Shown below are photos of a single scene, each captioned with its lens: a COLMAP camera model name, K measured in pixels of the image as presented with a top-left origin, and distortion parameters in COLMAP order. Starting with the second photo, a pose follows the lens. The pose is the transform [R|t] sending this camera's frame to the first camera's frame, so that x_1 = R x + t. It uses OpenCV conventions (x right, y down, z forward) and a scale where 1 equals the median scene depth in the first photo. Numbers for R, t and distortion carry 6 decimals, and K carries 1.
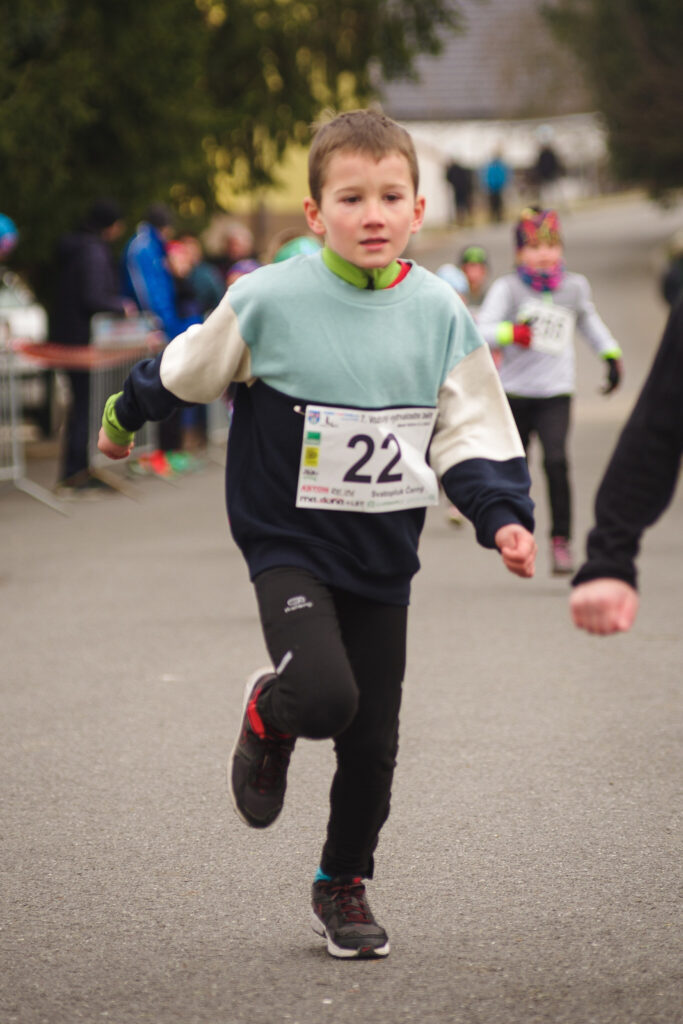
lens RADIAL K [[5041.1, 0, 320.5], [0, 5041.1, 407.3], [0, 0, 1]] dist [2.474902, 4.395022]
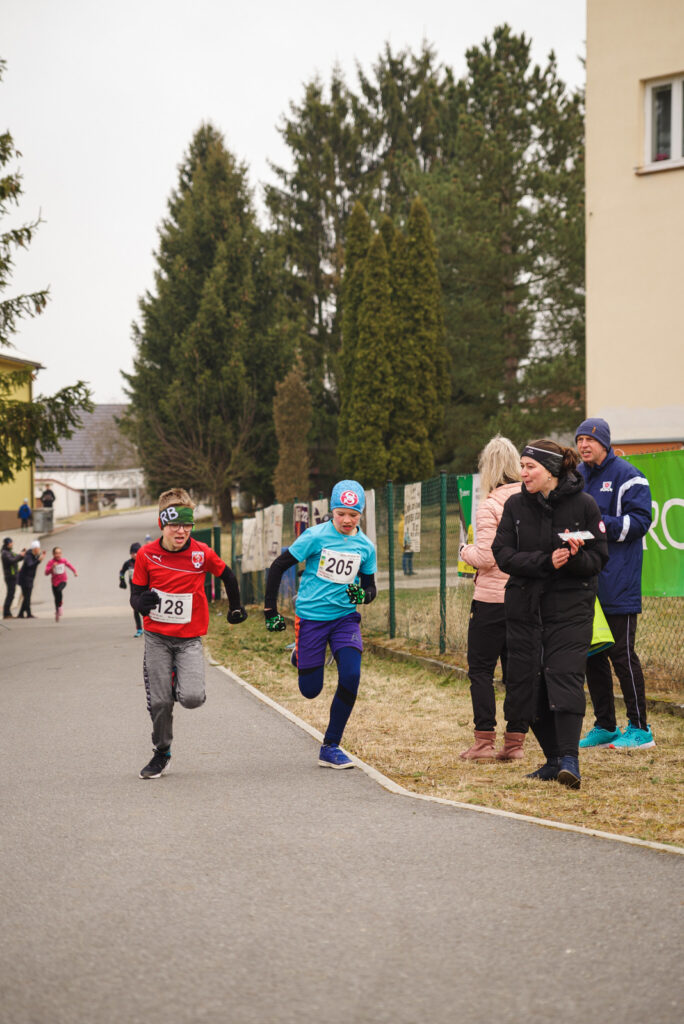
lens RADIAL K [[2168.9, 0, 321.8], [0, 2168.9, 523.7], [0, 0, 1]] dist [0.379186, 0.078138]
pose [[0.989636, -0.003699, 0.143549, -0.006366], [0.008297, 0.999471, -0.031447, -0.014917], [-0.143357, 0.032313, 0.989143, 0.288537]]
